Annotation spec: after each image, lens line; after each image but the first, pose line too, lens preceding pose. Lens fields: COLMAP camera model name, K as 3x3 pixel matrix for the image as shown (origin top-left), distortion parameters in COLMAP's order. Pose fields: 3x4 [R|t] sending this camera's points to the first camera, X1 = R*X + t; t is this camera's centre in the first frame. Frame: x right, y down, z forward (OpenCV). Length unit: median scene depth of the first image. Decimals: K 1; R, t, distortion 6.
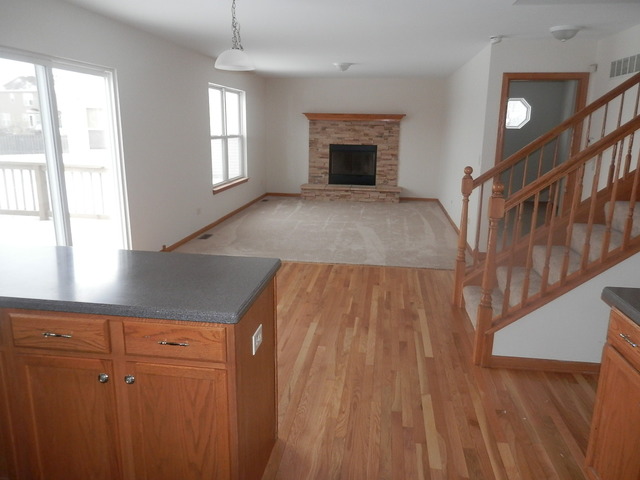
lens RADIAL K [[441.7, 0, 320.0], [0, 441.7, 235.6], [0, 0, 1]] dist [-0.026202, 0.000400]
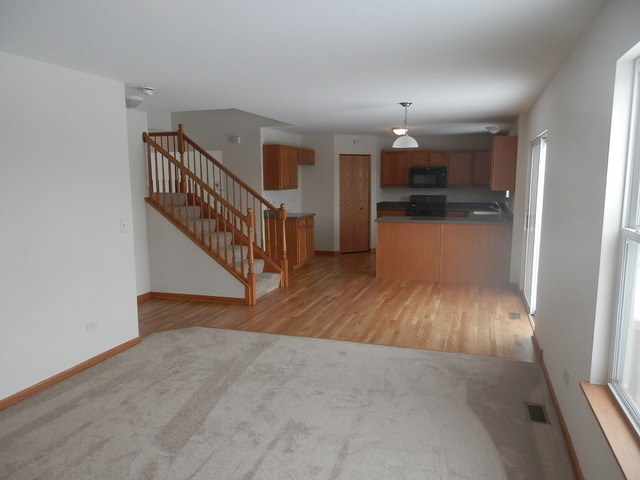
lens RADIAL K [[441.7, 0, 321.0], [0, 441.7, 239.3], [0, 0, 1]] dist [-0.026202, 0.000400]
pose [[-0.982994, -0.032612, 0.180720, -0.133261], [0.034493, 0.933800, 0.356128, -0.455438], [-0.180370, 0.356305, -0.916795, 1.850706]]
